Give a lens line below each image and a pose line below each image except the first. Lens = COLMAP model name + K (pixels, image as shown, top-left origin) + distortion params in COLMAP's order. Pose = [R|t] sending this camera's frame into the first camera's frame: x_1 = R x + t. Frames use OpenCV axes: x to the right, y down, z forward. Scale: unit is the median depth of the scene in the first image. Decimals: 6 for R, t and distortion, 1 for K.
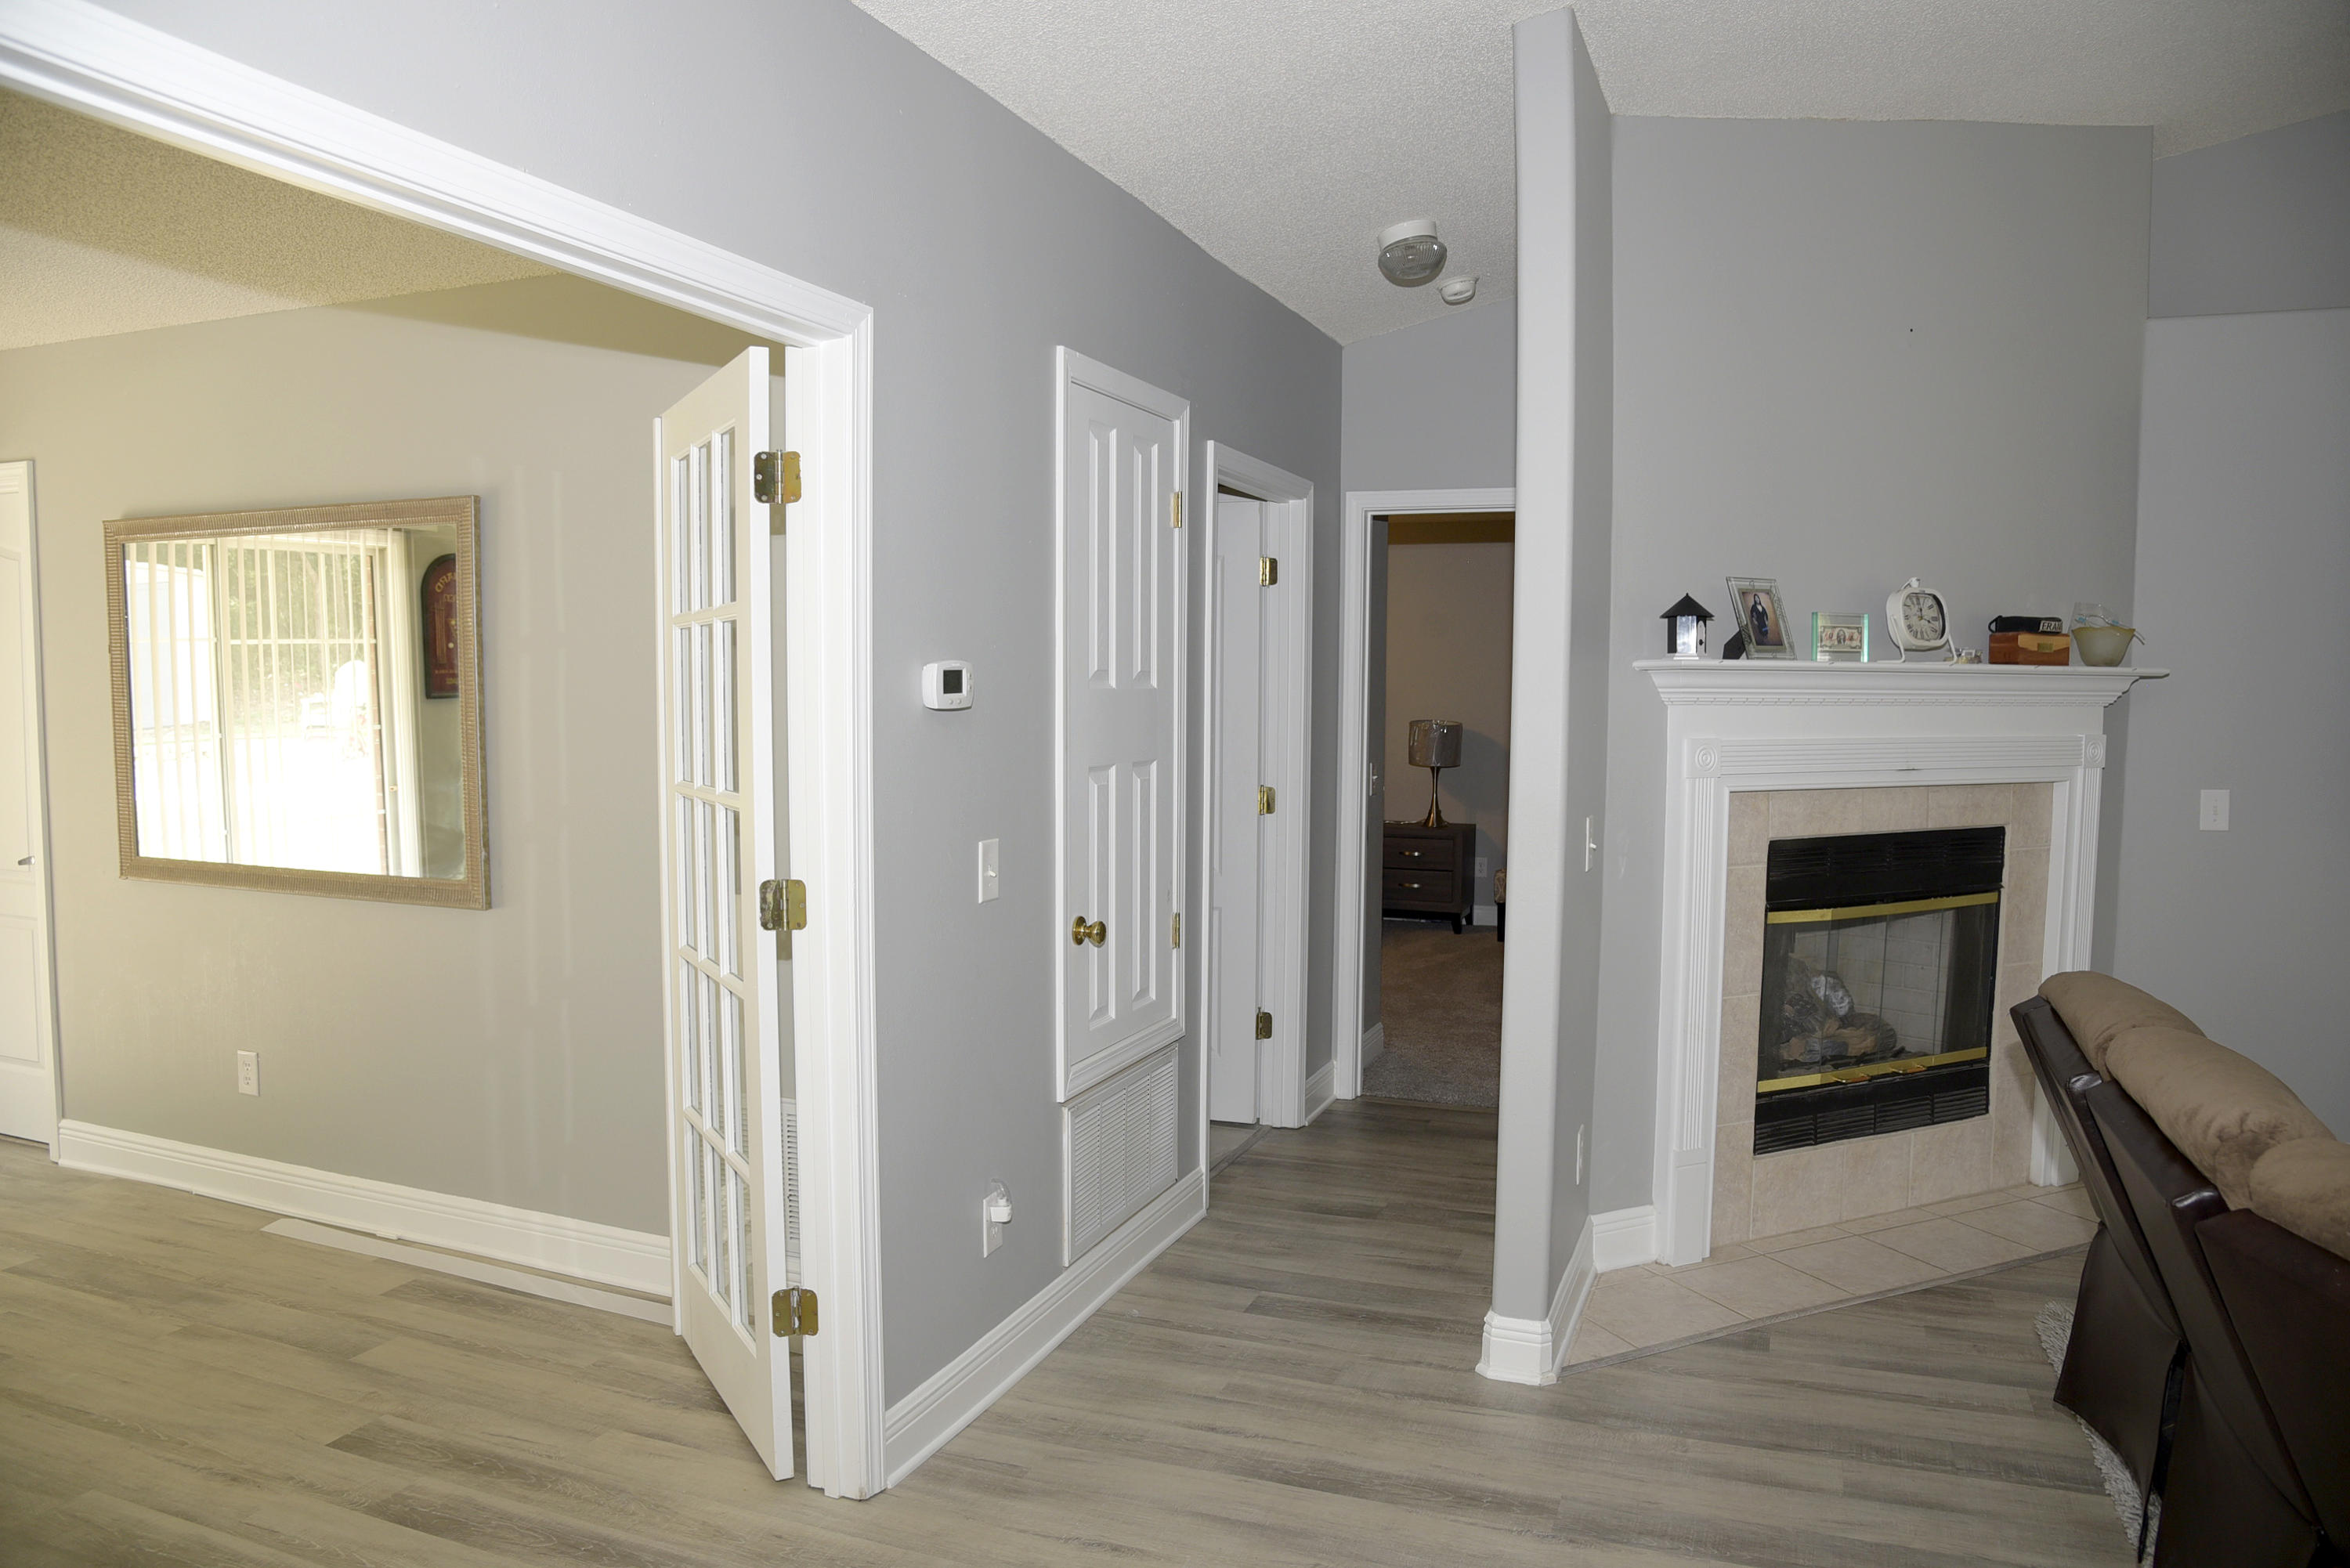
lens RADIAL K [[1597.3, 0, 1177.8], [0, 1597.3, 794.8], [0, 0, 1]] dist [-0.112435, 0.058203]
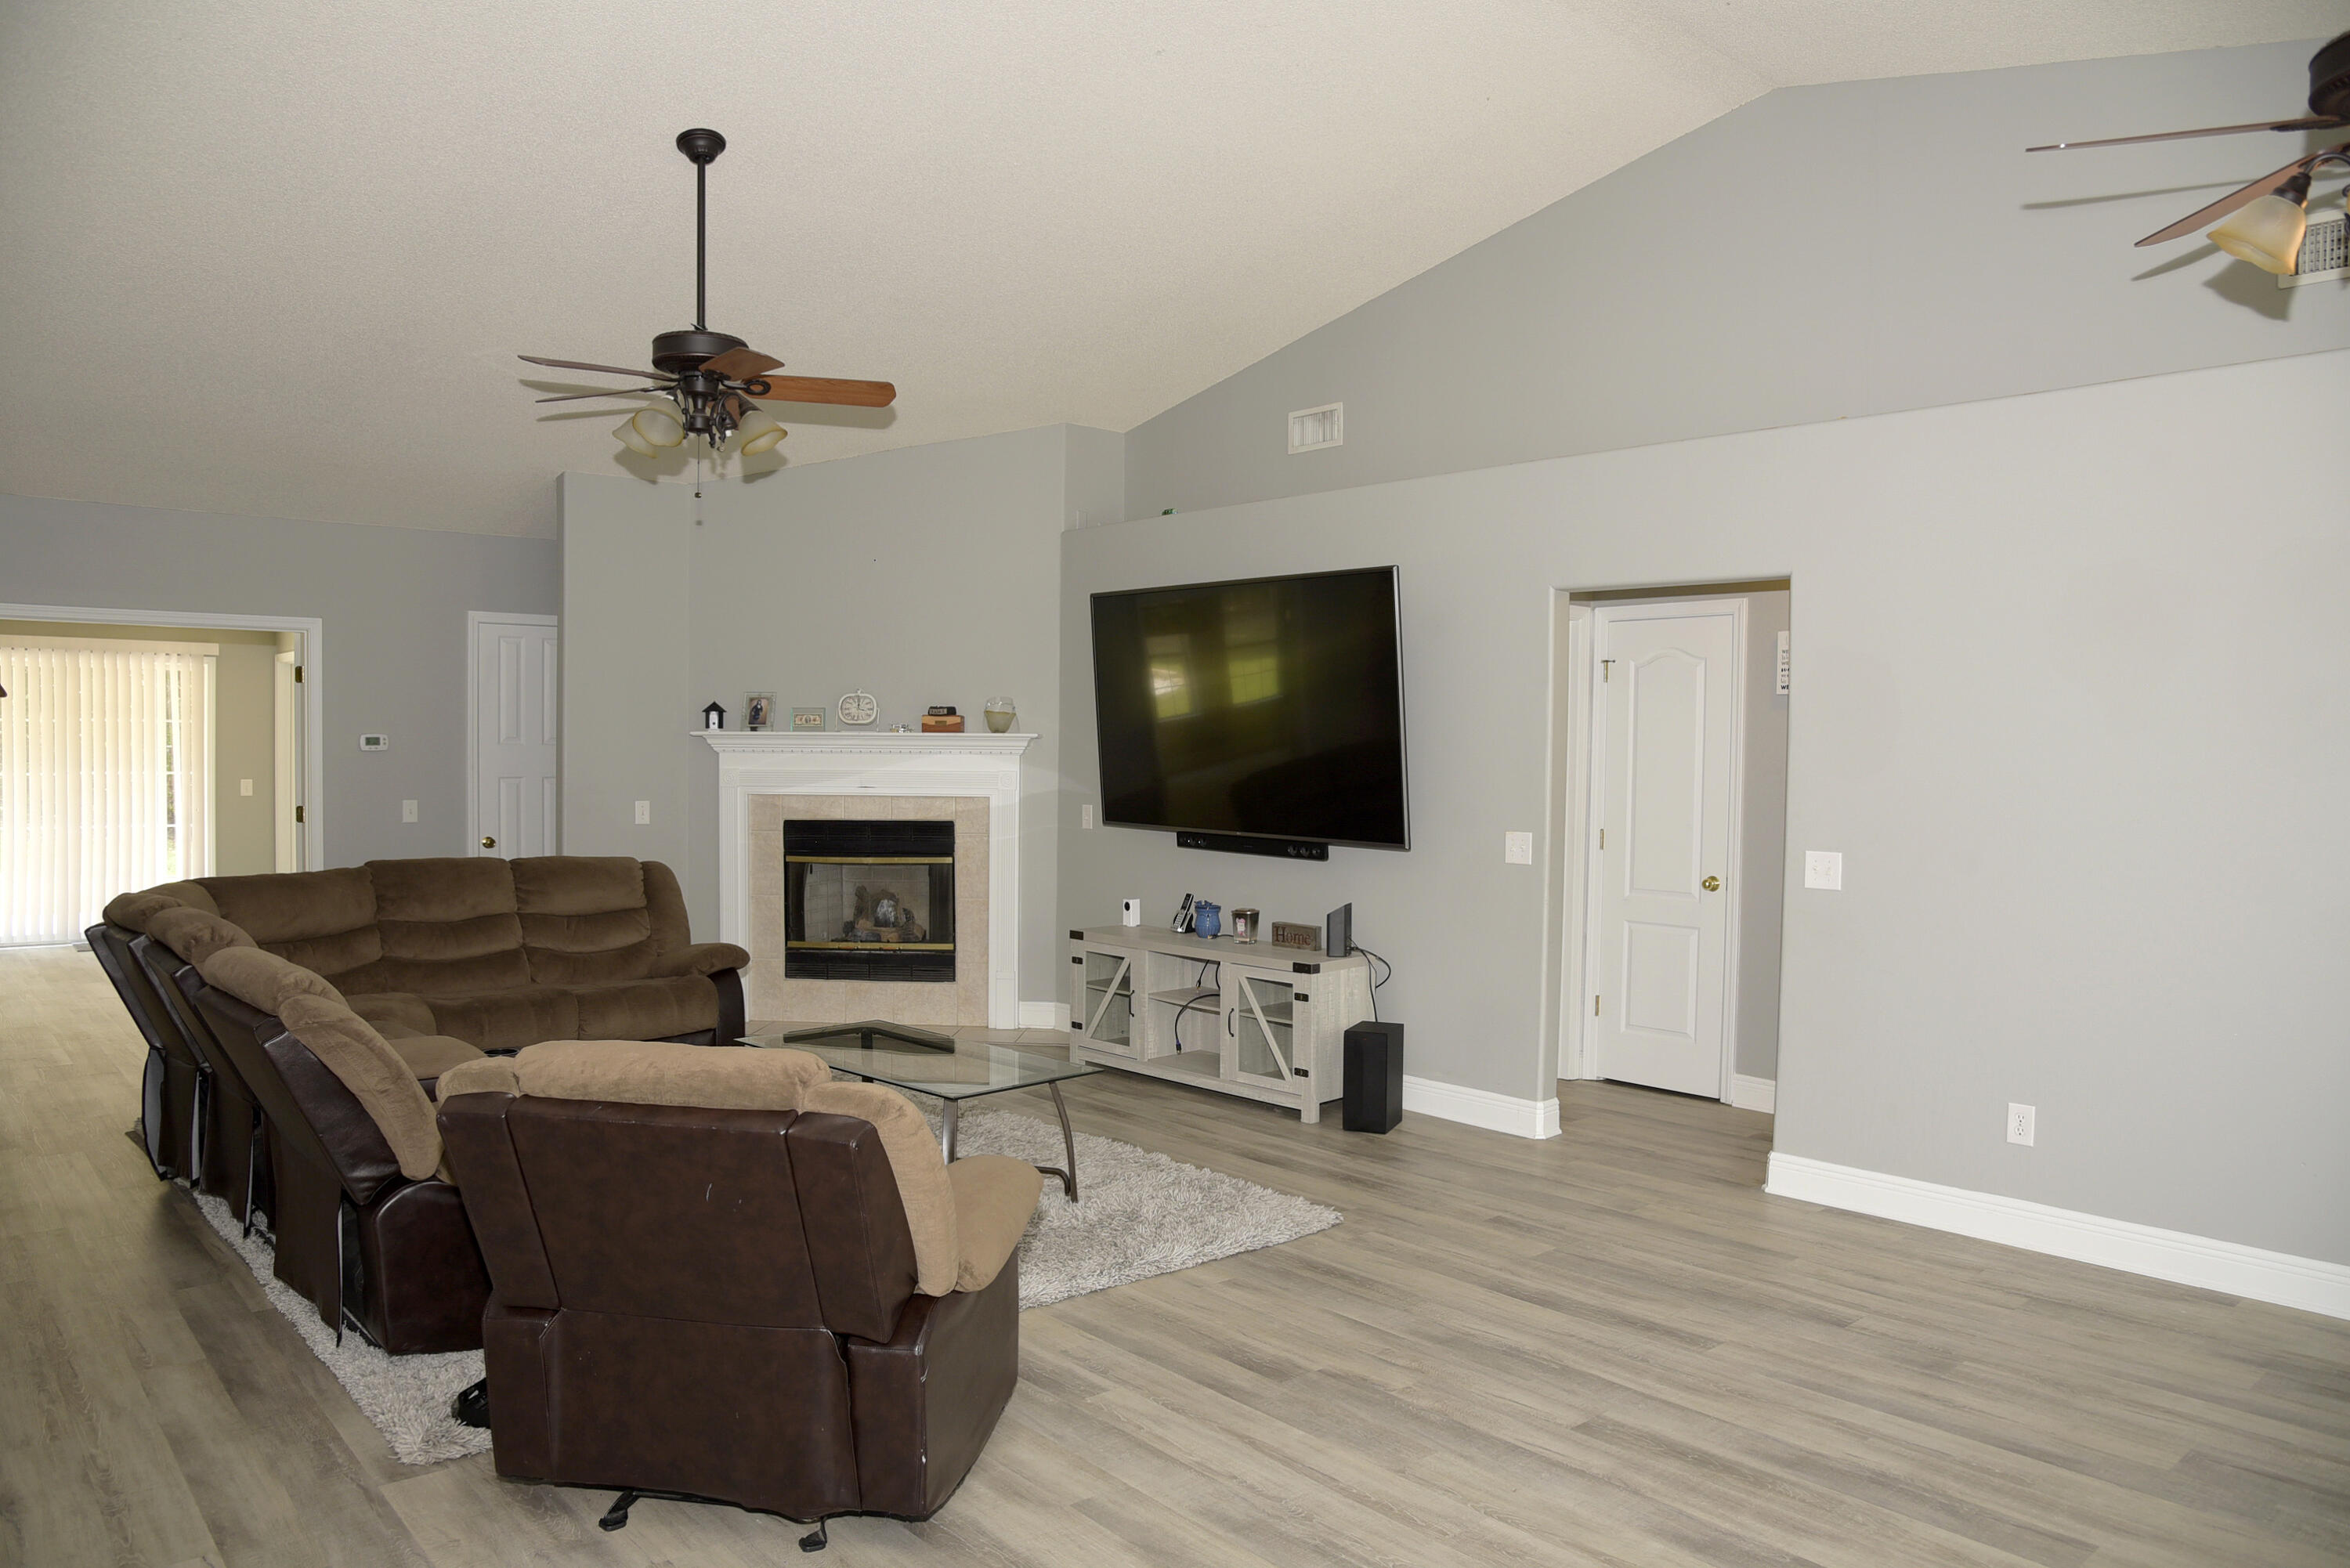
lens RADIAL K [[1603.5, 0, 1175.0], [0, 1603.5, 784.0], [0, 0, 1]] dist [-0.118841, 0.068071]
pose [[0.886023, 0.015550, -0.463380, 1.769756], [-0.039708, 0.998310, -0.042424, 0.050043], [0.461937, 0.055989, 0.885144, -0.587364]]
